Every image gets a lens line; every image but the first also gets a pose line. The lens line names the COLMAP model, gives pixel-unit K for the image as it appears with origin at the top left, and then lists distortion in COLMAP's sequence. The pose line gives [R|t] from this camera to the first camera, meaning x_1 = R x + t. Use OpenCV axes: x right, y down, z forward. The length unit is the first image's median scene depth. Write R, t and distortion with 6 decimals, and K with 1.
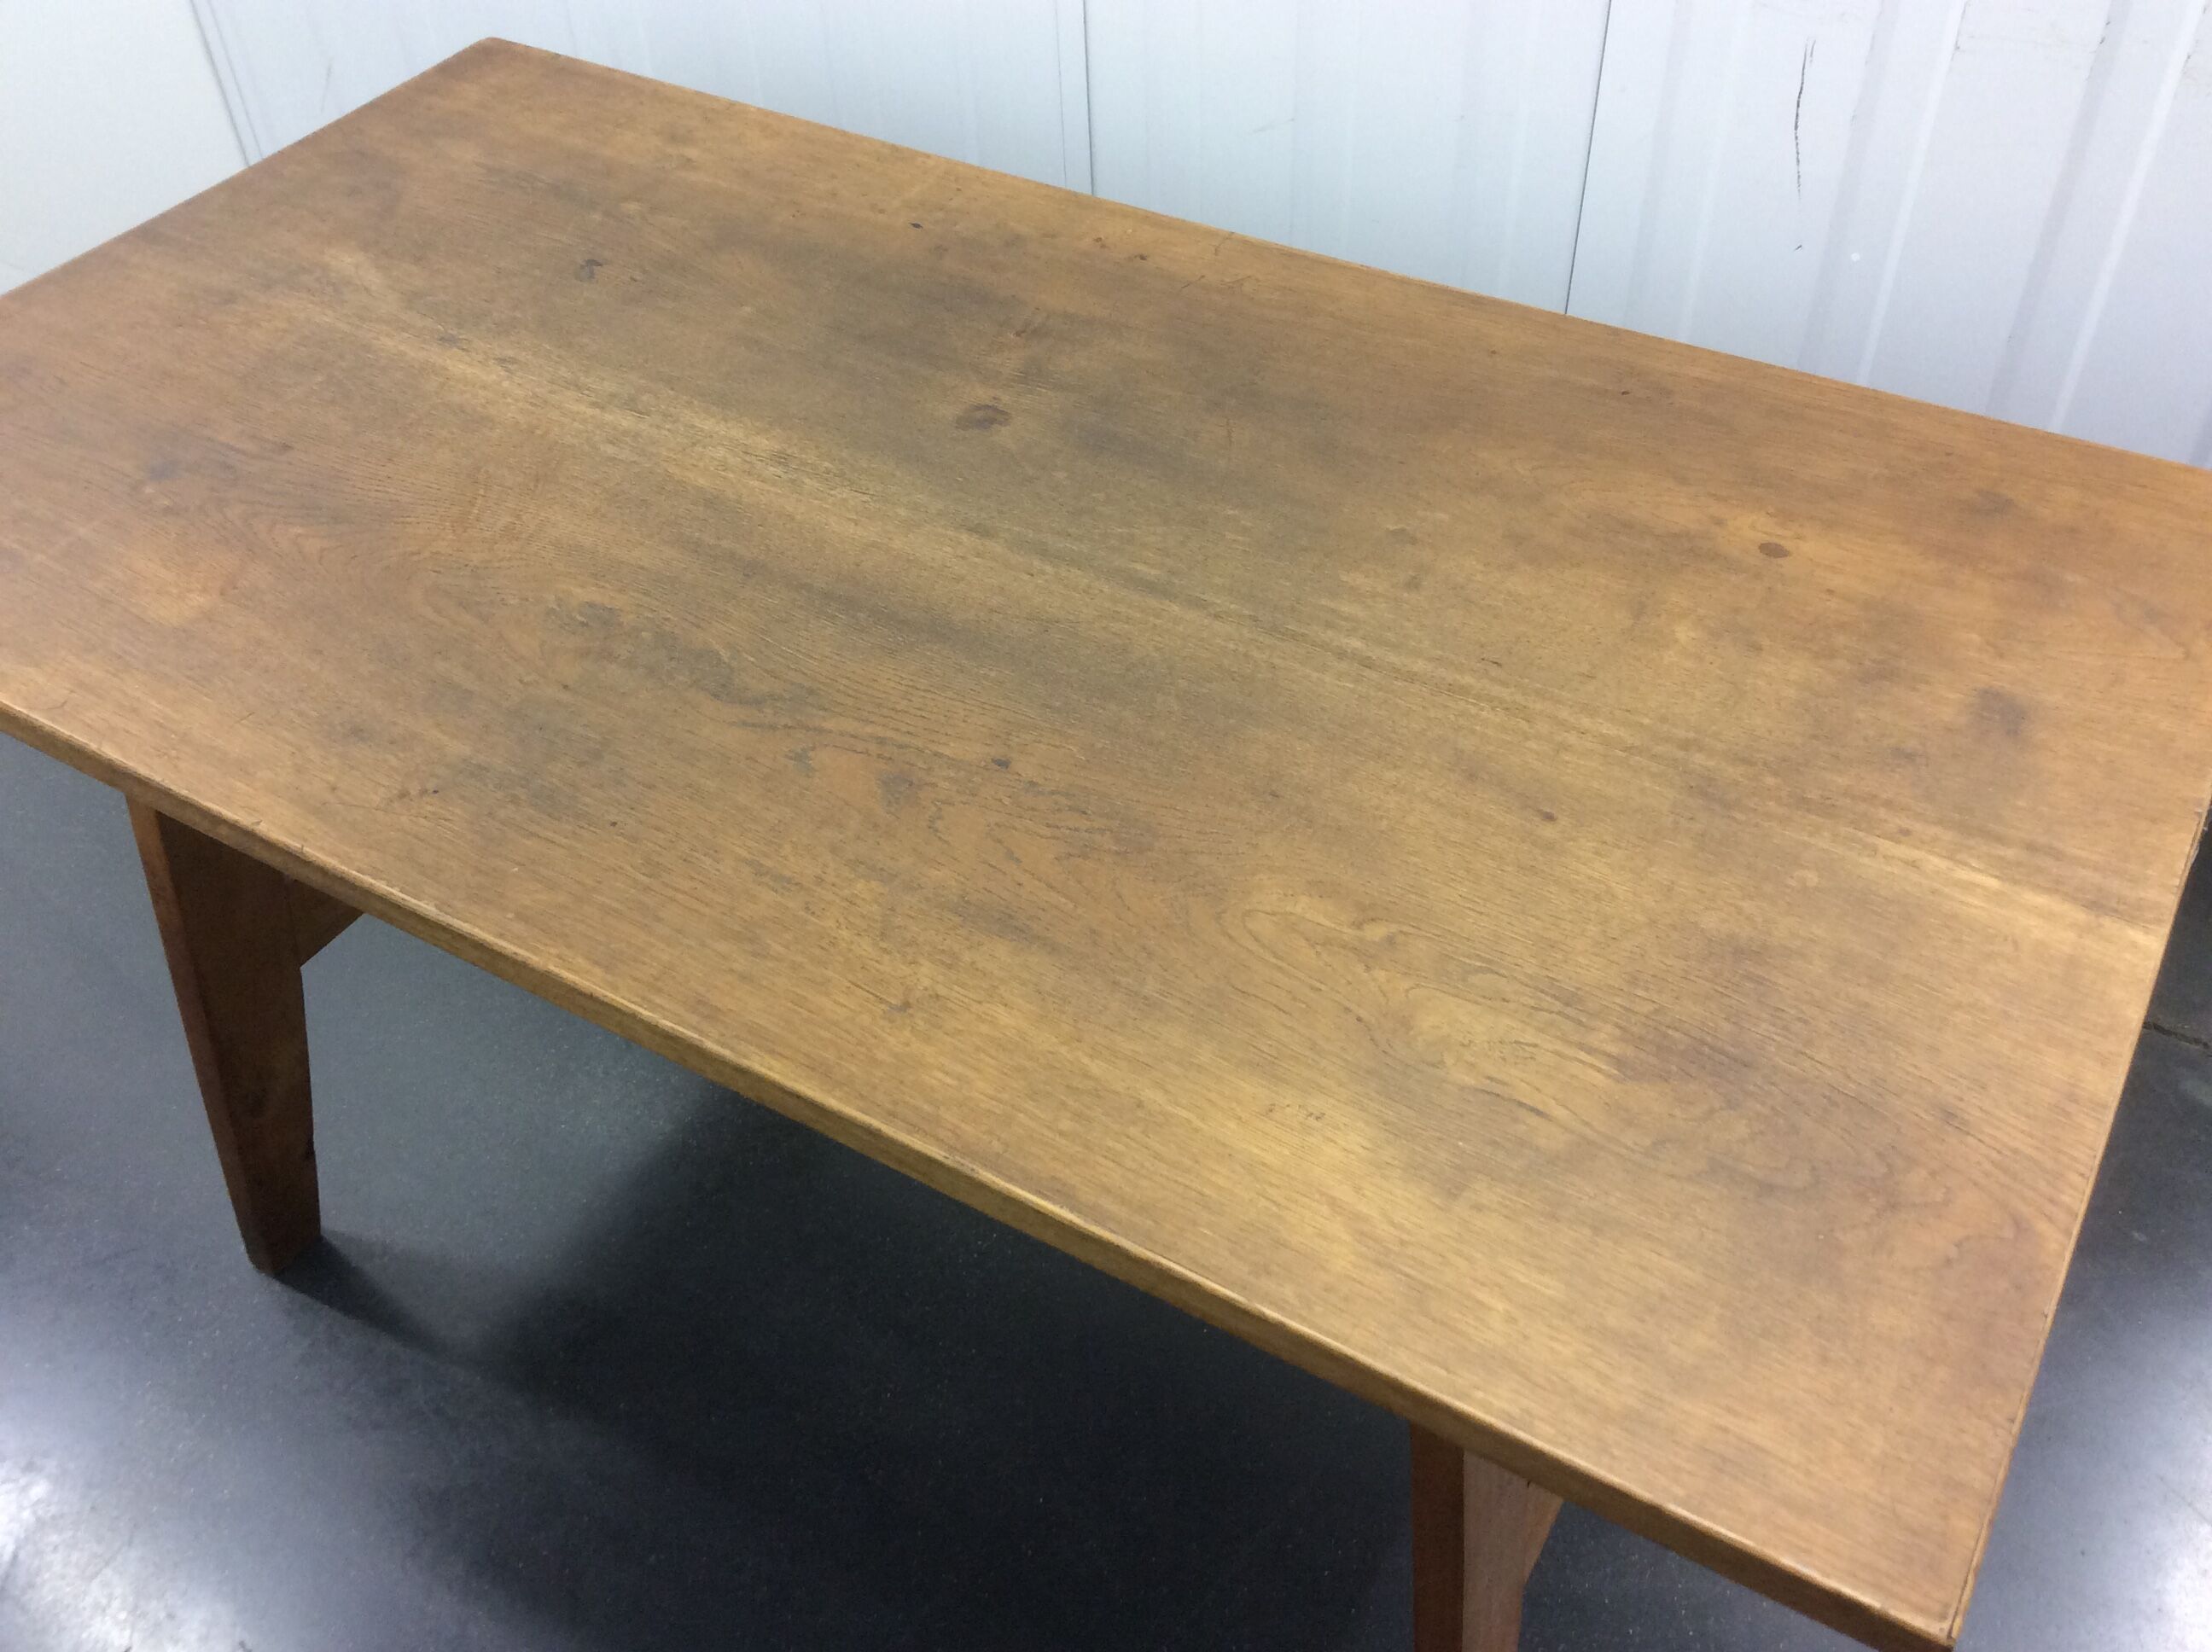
lens RADIAL K [[2038.8, 0, 1109.8], [0, 2038.8, 822.1], [0, 0, 1]] dist [0.040507, 0.000000]
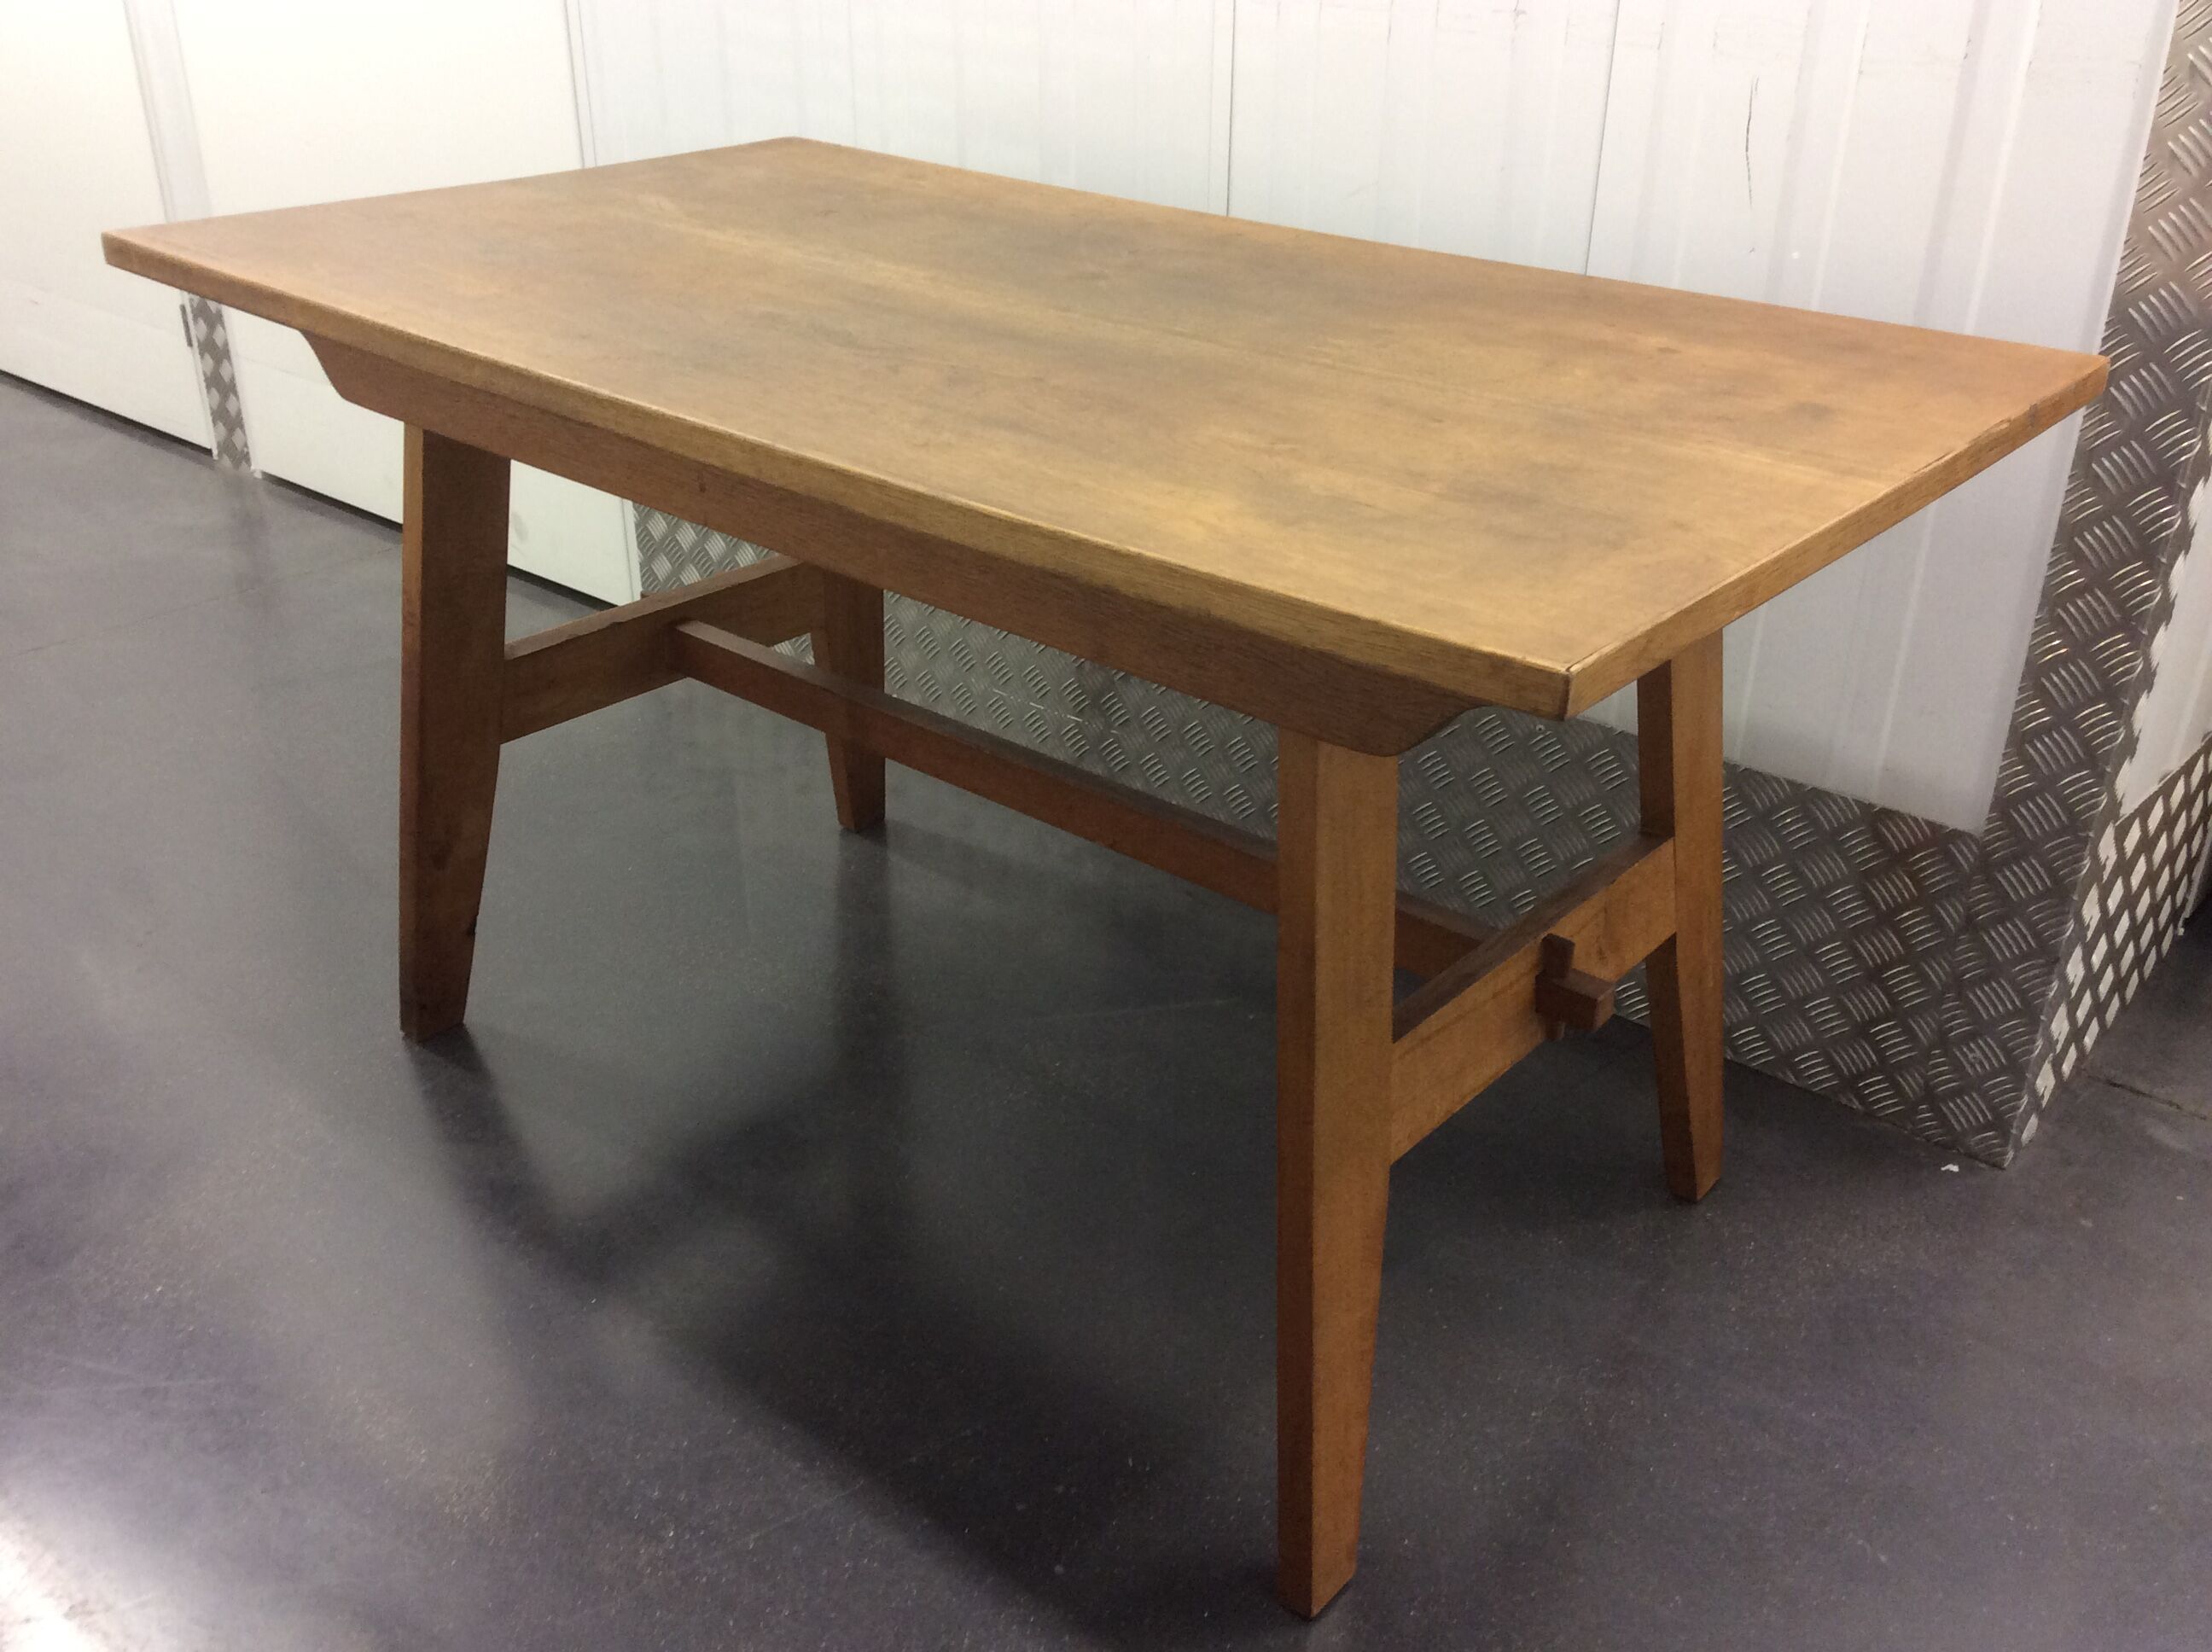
lens RADIAL K [[2038.8, 0, 1114.4], [0, 2038.8, 836.5], [0, 0, 1]] dist [0.040507, 0.000000]
pose [[0.984744, 0.114332, -0.131174, 0.203110], [-0.146678, 0.950979, -0.272257, 0.605164], [0.093616, 0.287344, 0.953242, -0.177700]]
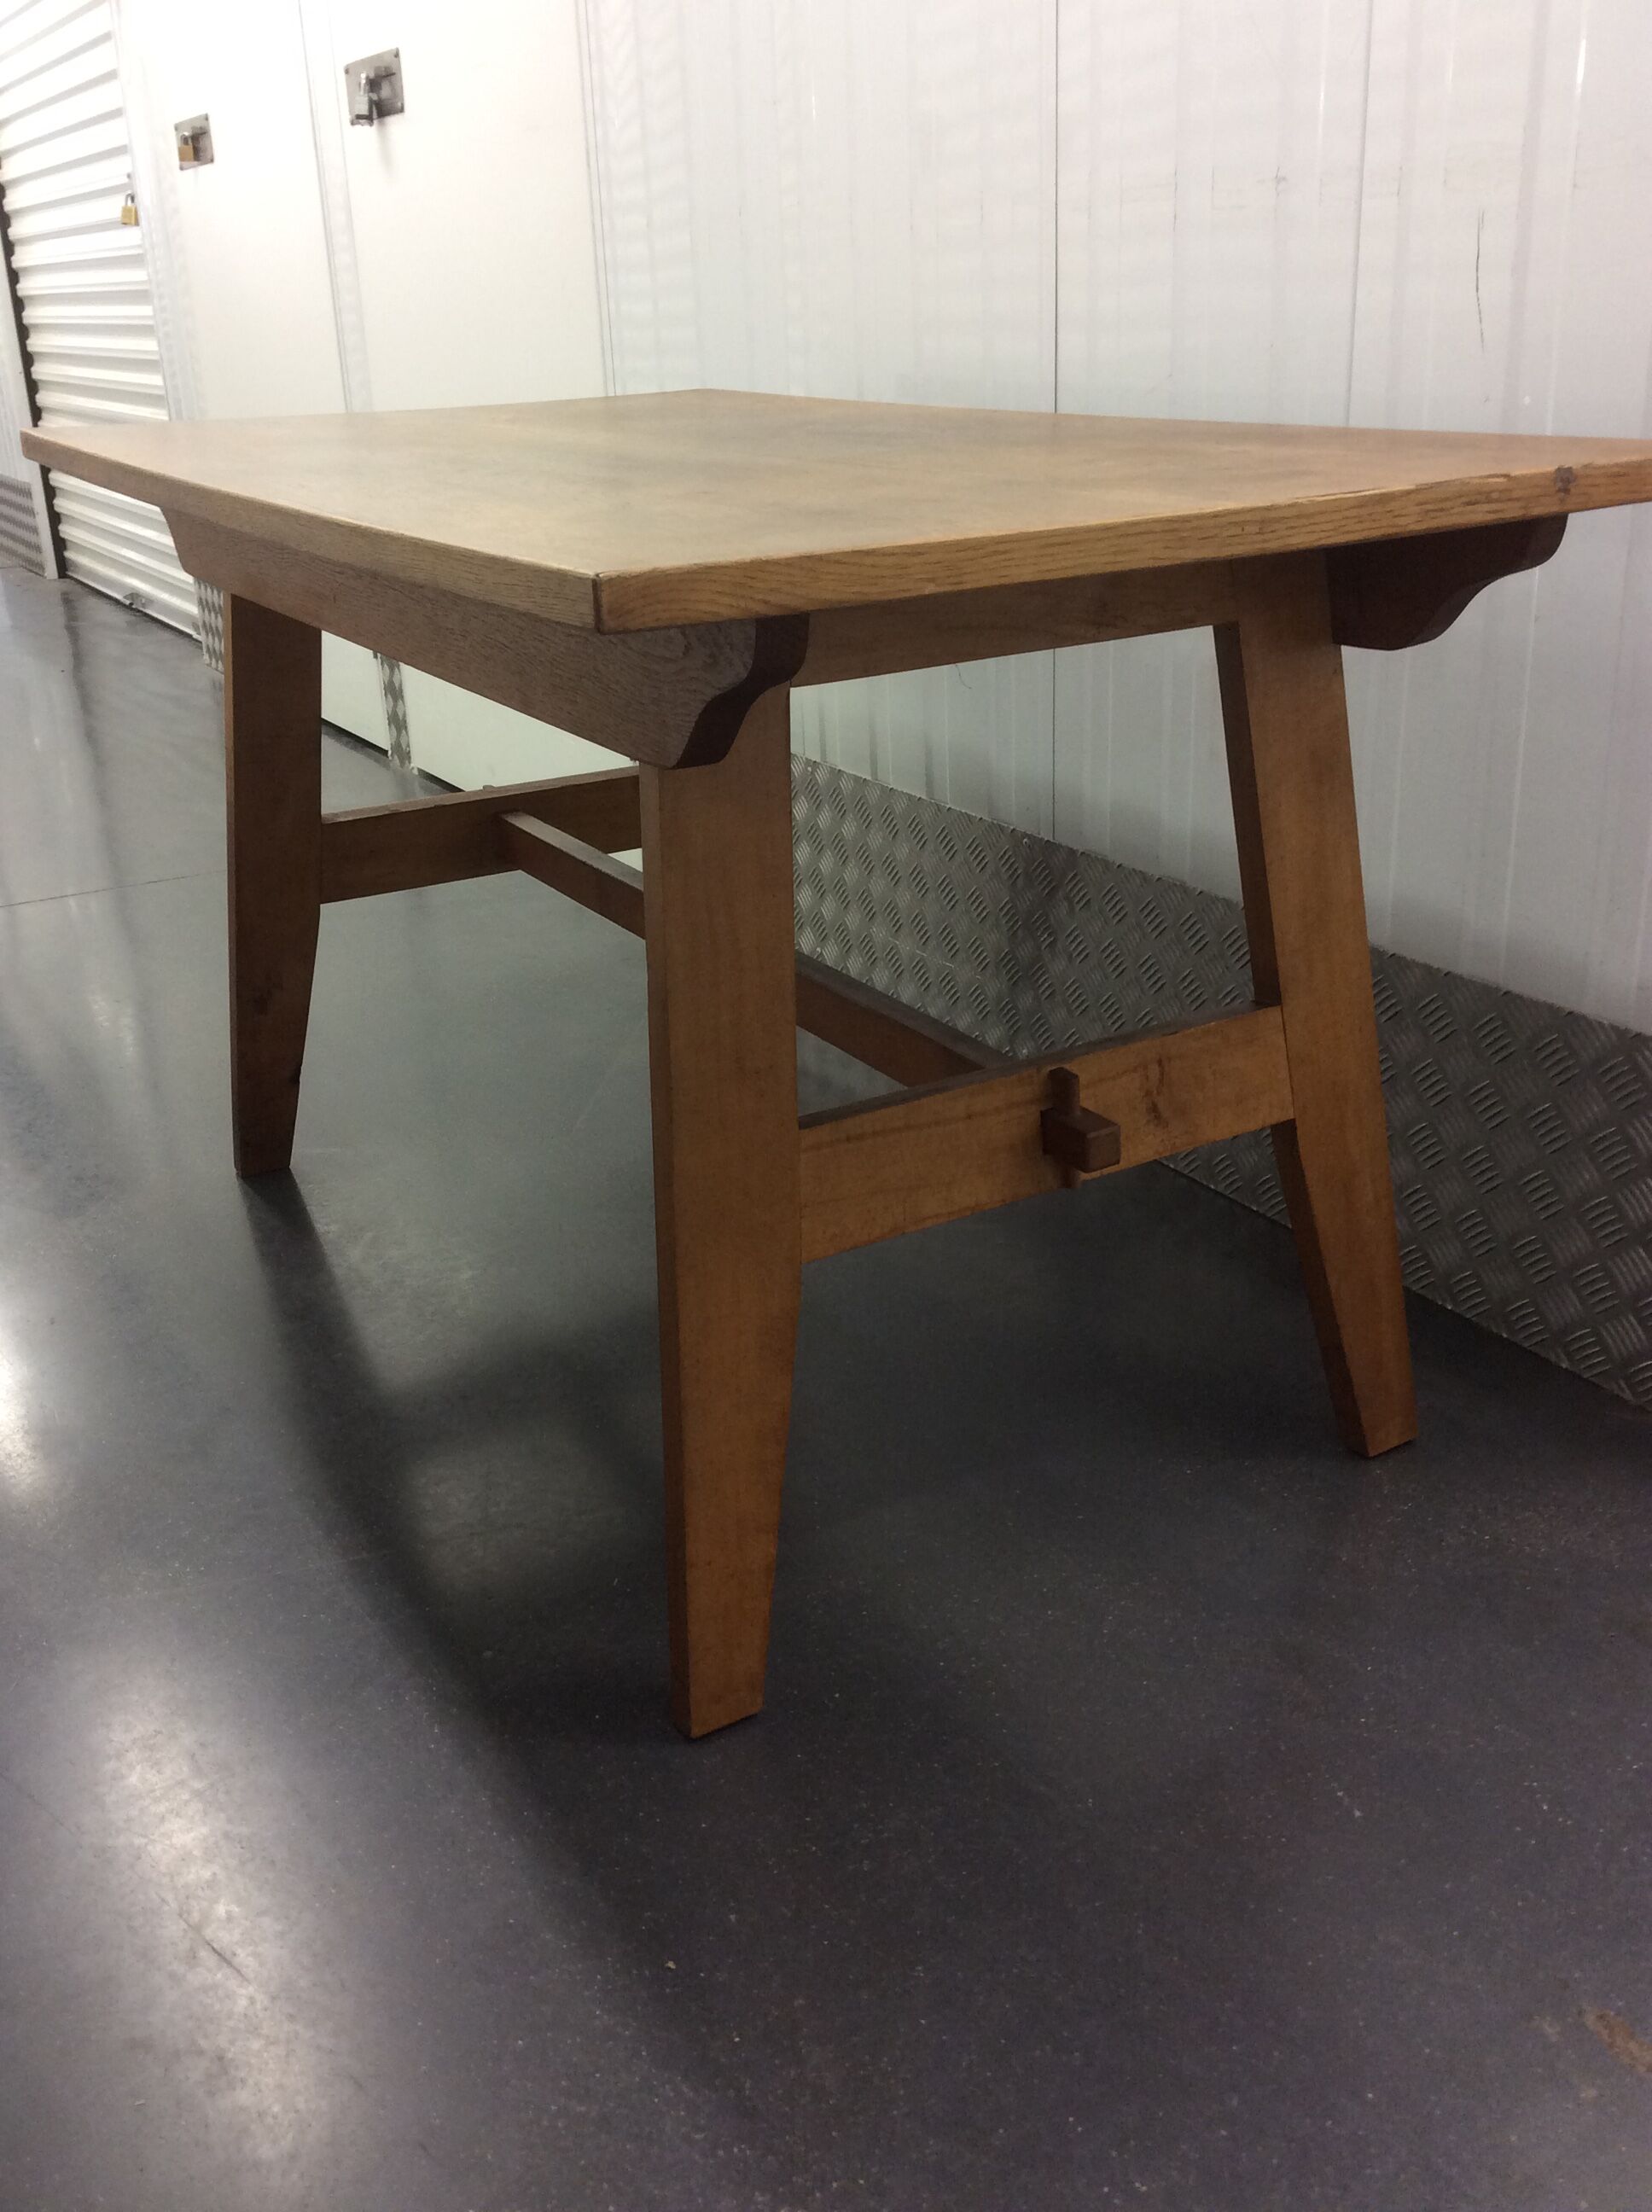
lens RADIAL K [[2038.8, 0, 817.4], [0, 2038.8, 1103.2], [0, 0, 1]] dist [0.040507, 0.000000]
pose [[0.869042, 0.179756, -0.460927, 0.797852], [-0.332961, 0.901594, -0.276162, 0.677252], [0.365927, 0.393467, 0.843375, 0.057612]]
